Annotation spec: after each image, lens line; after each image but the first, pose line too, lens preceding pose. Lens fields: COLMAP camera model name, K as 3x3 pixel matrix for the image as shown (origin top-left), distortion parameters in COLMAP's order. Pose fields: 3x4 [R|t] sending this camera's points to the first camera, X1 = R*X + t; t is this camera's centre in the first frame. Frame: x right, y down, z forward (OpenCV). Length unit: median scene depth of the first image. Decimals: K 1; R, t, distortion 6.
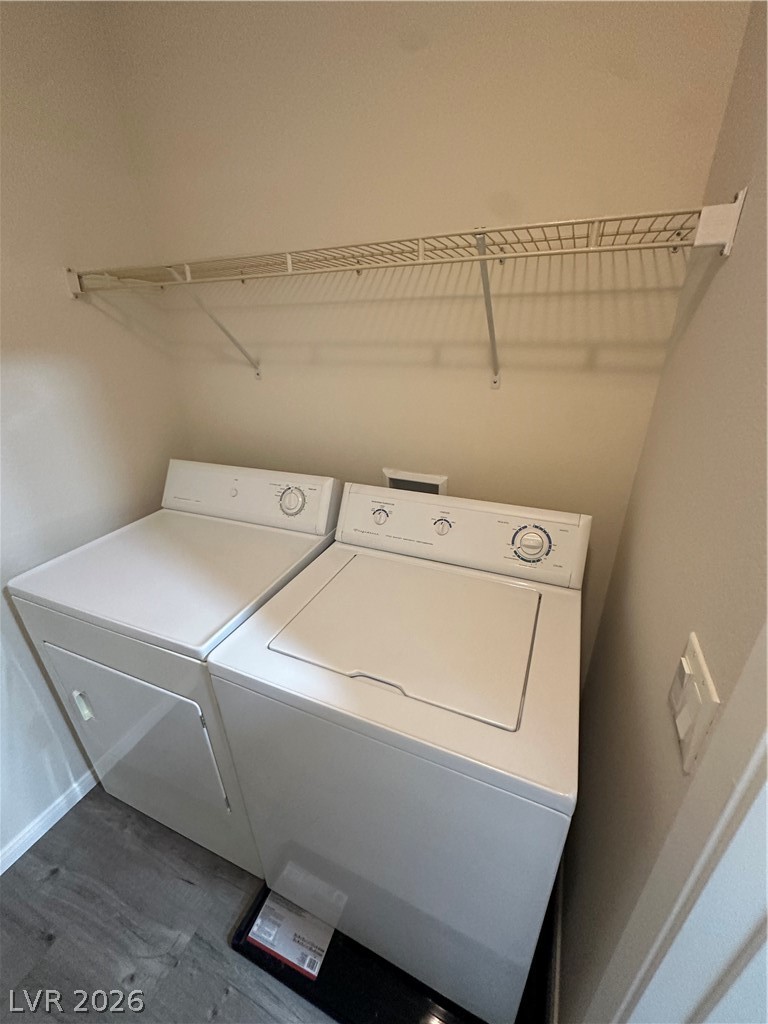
lens RADIAL K [[410.2, 0, 384.0], [0, 410.2, 512.0], [0, 0, 1]] dist [-0.006438, 0.001773]
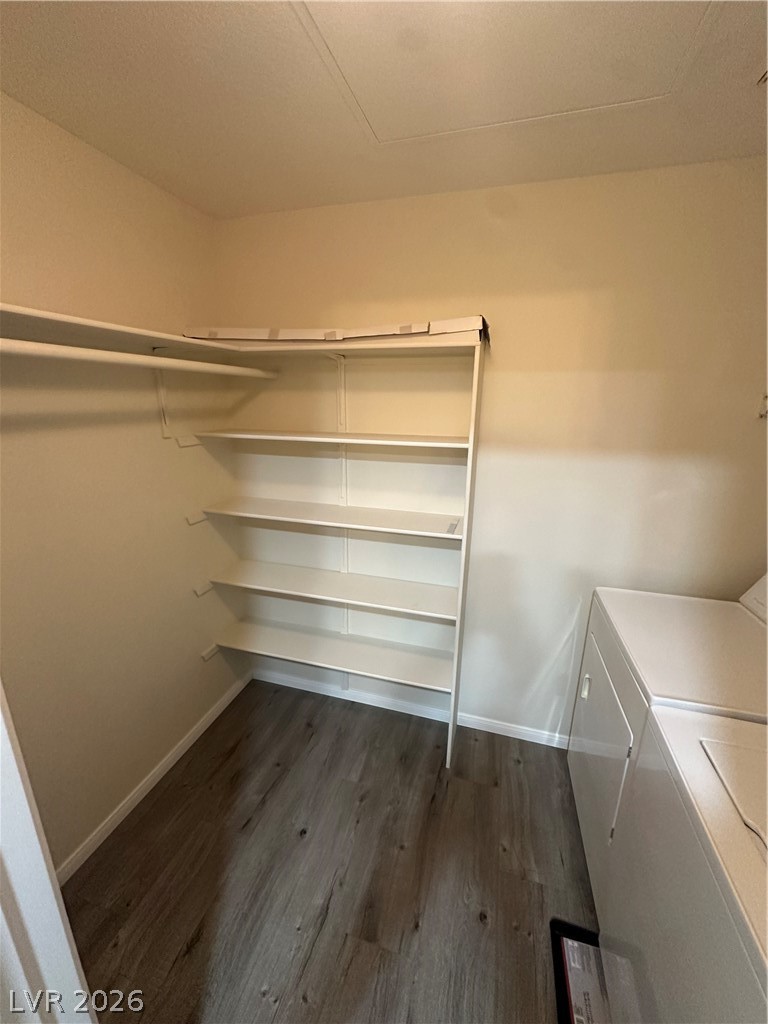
lens RADIAL K [[410.2, 0, 384.0], [0, 410.2, 512.0], [0, 0, 1]] dist [-0.006438, 0.001773]
pose [[0.125441, 0.287622, -0.949494, 0.336327], [-0.425767, 0.880046, 0.210335, -0.056883], [0.896095, 0.377878, 0.232854, -0.179073]]
